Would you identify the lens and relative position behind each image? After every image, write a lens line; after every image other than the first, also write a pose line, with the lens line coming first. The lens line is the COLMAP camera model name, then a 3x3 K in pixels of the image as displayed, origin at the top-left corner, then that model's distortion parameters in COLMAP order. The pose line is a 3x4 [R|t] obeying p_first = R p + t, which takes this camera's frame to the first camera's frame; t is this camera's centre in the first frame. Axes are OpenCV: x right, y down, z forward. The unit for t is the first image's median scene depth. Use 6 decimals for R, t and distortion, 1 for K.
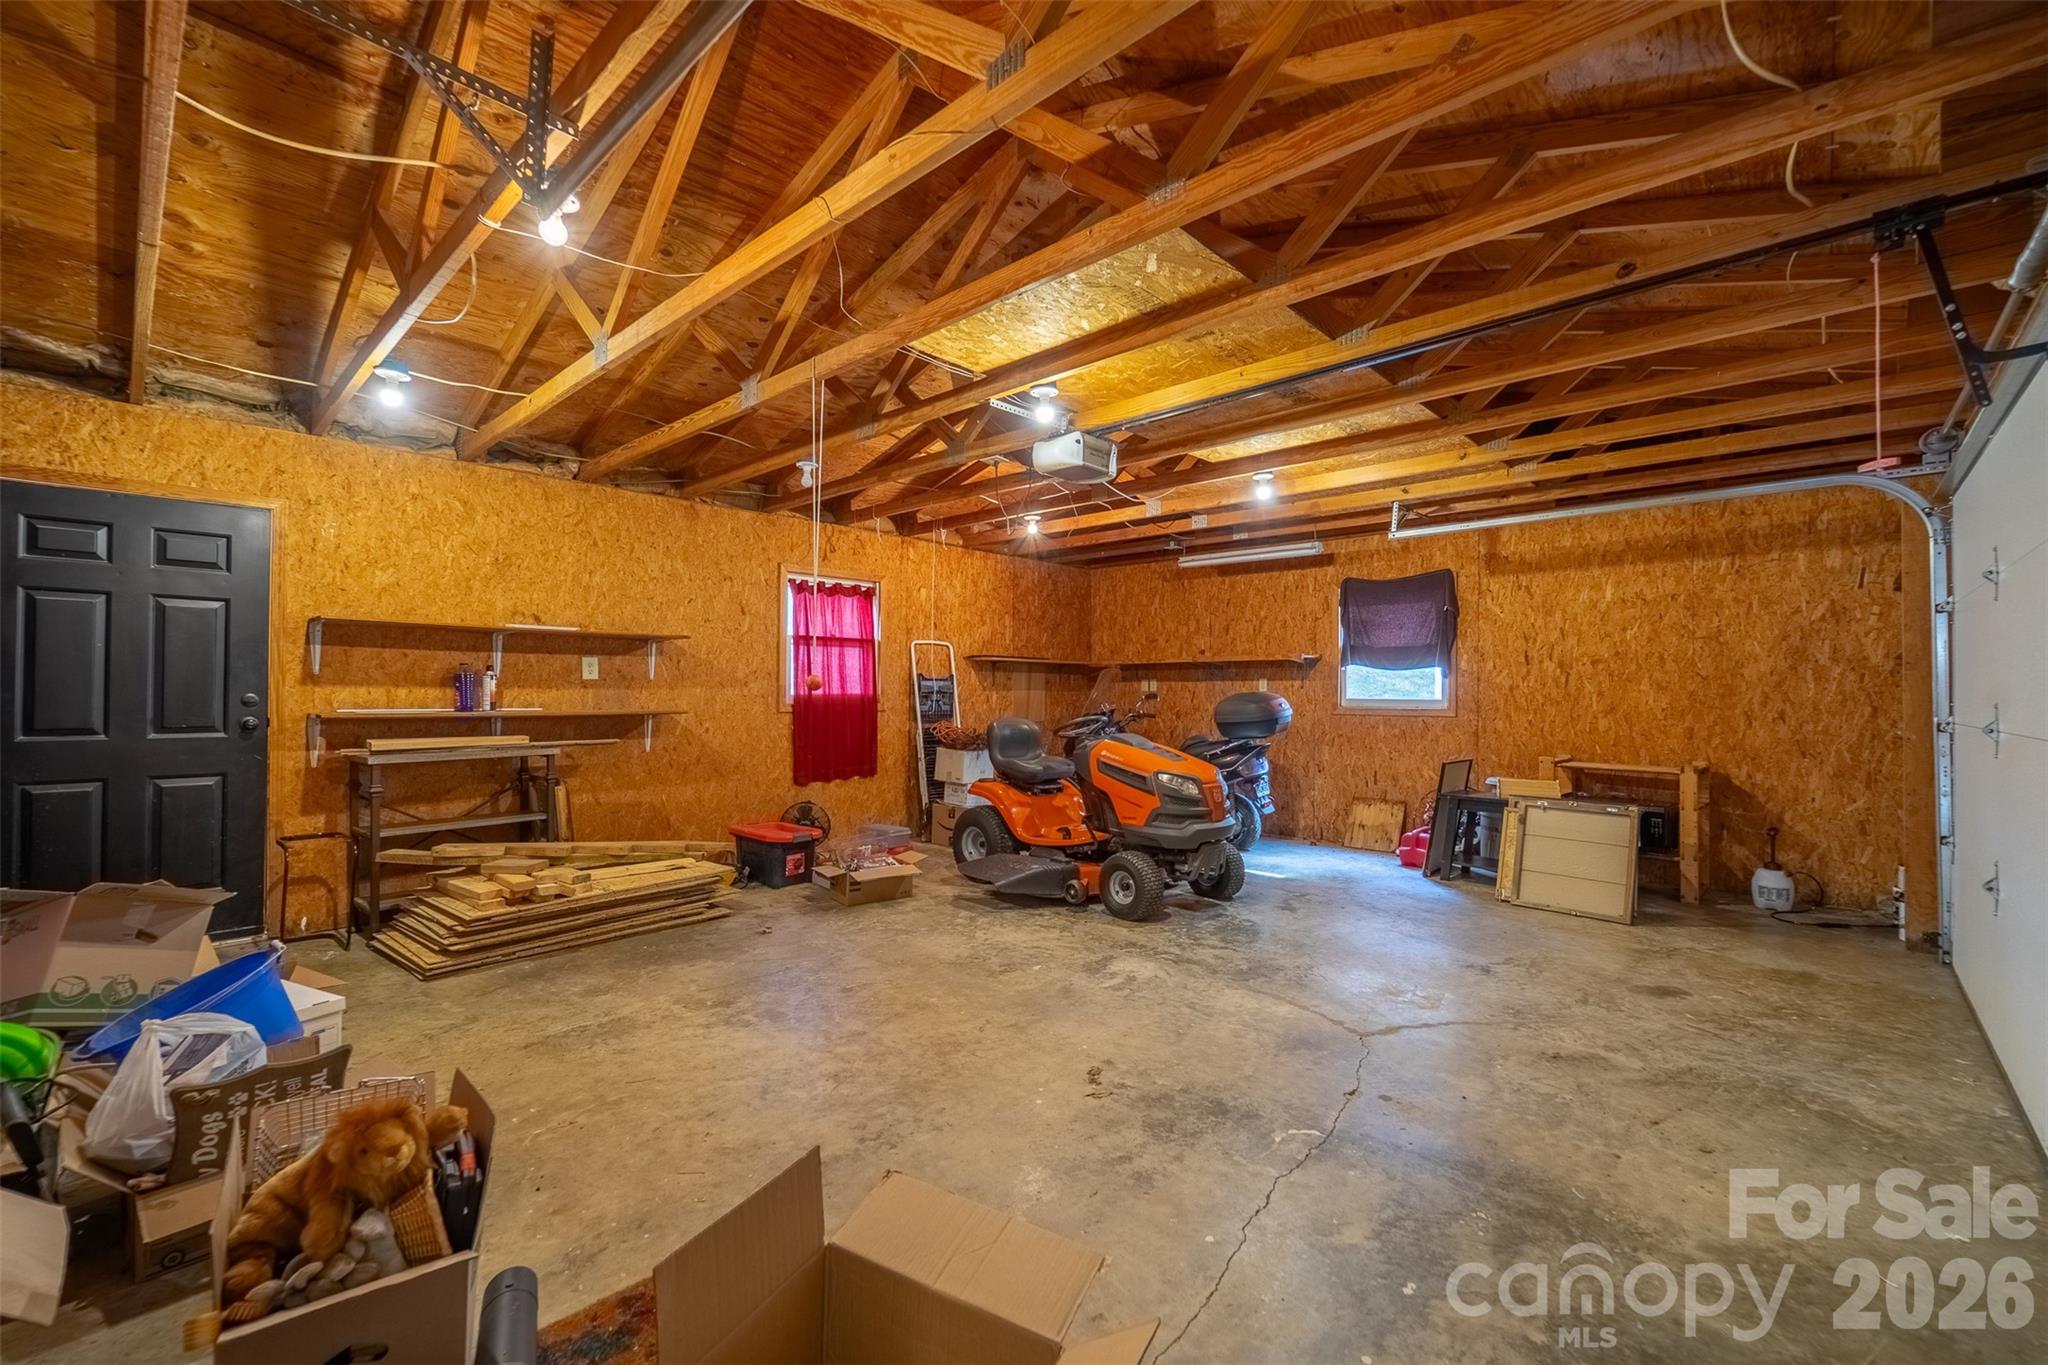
lens RADIAL K [[860.9, 0, 1023.4], [0, 860.9, 682.0], [0, 0, 1]] dist [0.002650, -0.002927]
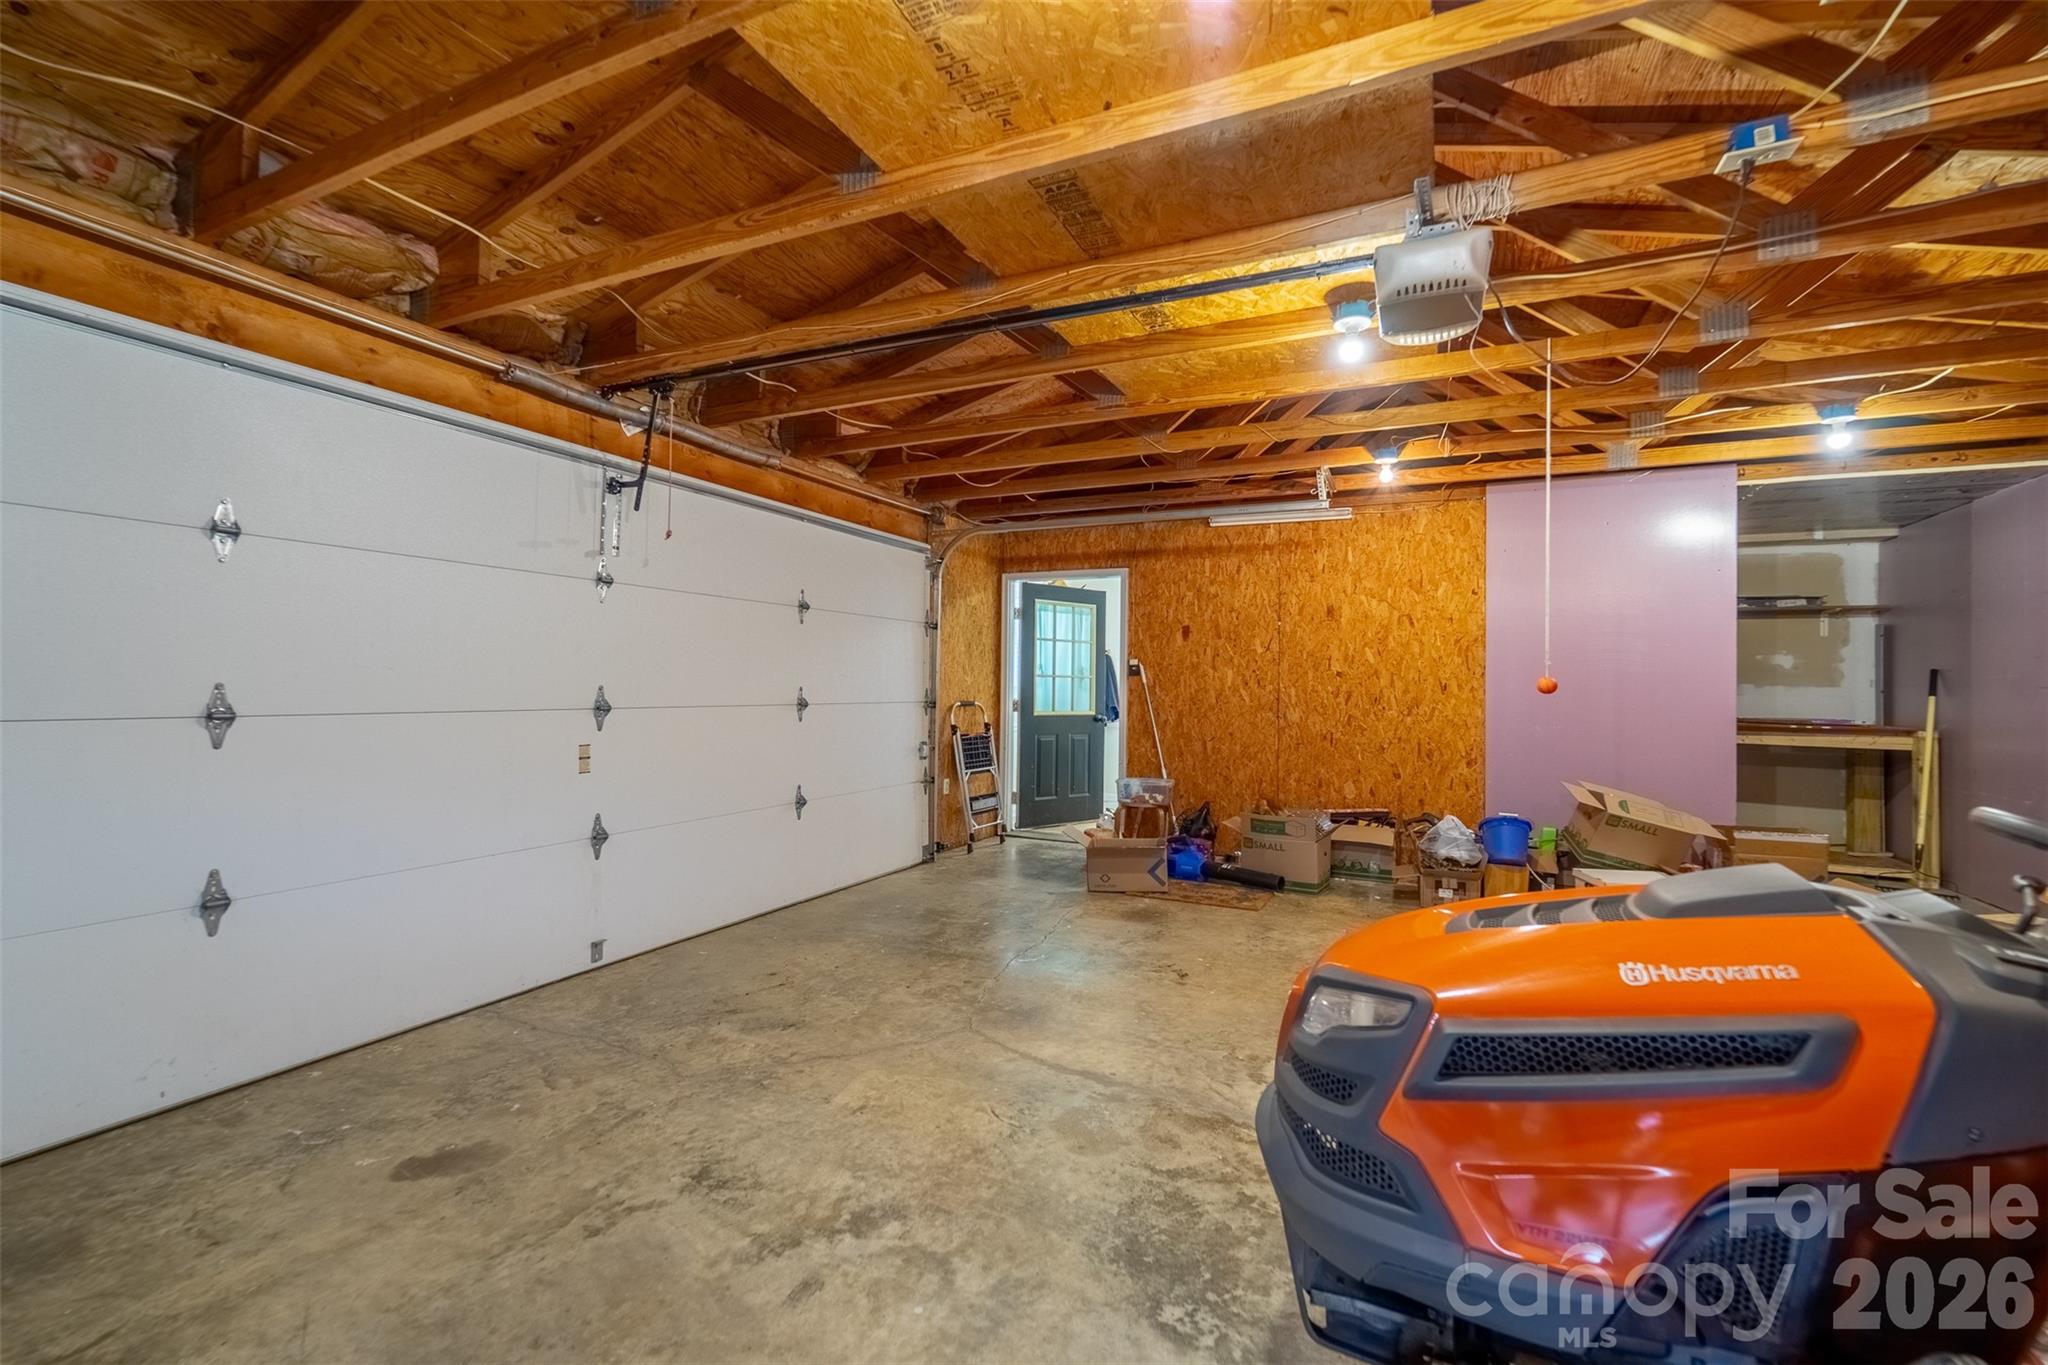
lens RADIAL K [[860.9, 0, 1024.8], [0, 860.9, 683.3], [0, 0, 1]] dist [0.002650, -0.002927]
pose [[-0.953231, -0.020418, -0.301553, 0.588411], [-0.016349, 0.999738, -0.016008, 0.038178], [0.301801, -0.010329, -0.953315, 1.807354]]
